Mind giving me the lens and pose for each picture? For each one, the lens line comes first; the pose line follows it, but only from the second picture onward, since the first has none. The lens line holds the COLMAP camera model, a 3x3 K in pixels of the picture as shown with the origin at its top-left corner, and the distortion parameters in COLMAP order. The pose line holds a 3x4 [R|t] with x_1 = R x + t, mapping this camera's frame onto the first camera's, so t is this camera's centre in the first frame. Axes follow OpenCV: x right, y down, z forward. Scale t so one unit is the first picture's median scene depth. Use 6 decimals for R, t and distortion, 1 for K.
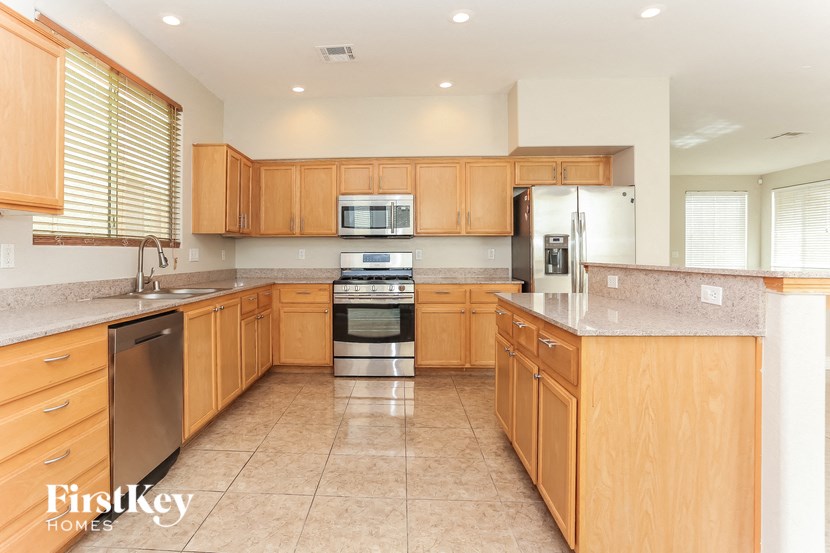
lens RADIAL K [[430.4, 0, 376.2], [0, 430.4, 254.0], [0, 0, 1]] dist [-0.017546, -0.000097]
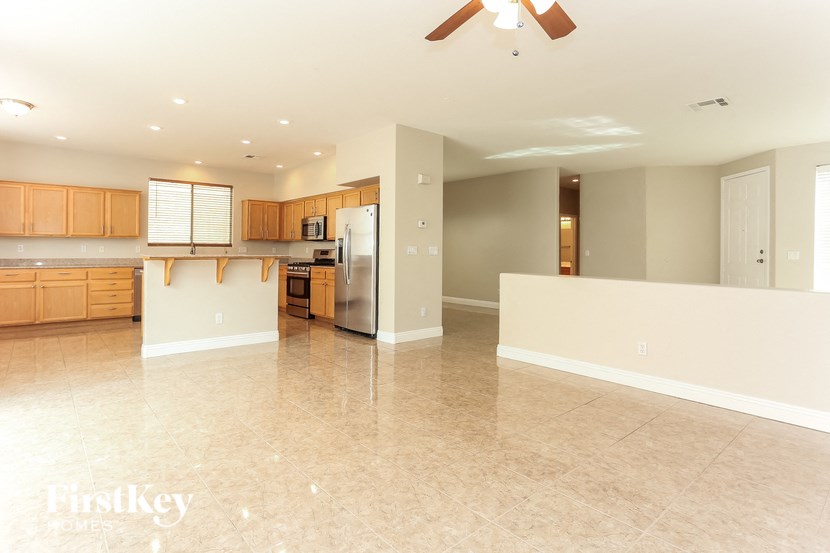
lens RADIAL K [[430.4, 0, 376.2], [0, 430.4, 254.0], [0, 0, 1]] dist [-0.017546, -0.000097]
pose [[0.684668, 0.007248, -0.728819, 1.492612], [-0.008102, 0.999964, 0.002333, 0.008149], [0.728810, 0.004307, 0.684703, -0.015065]]
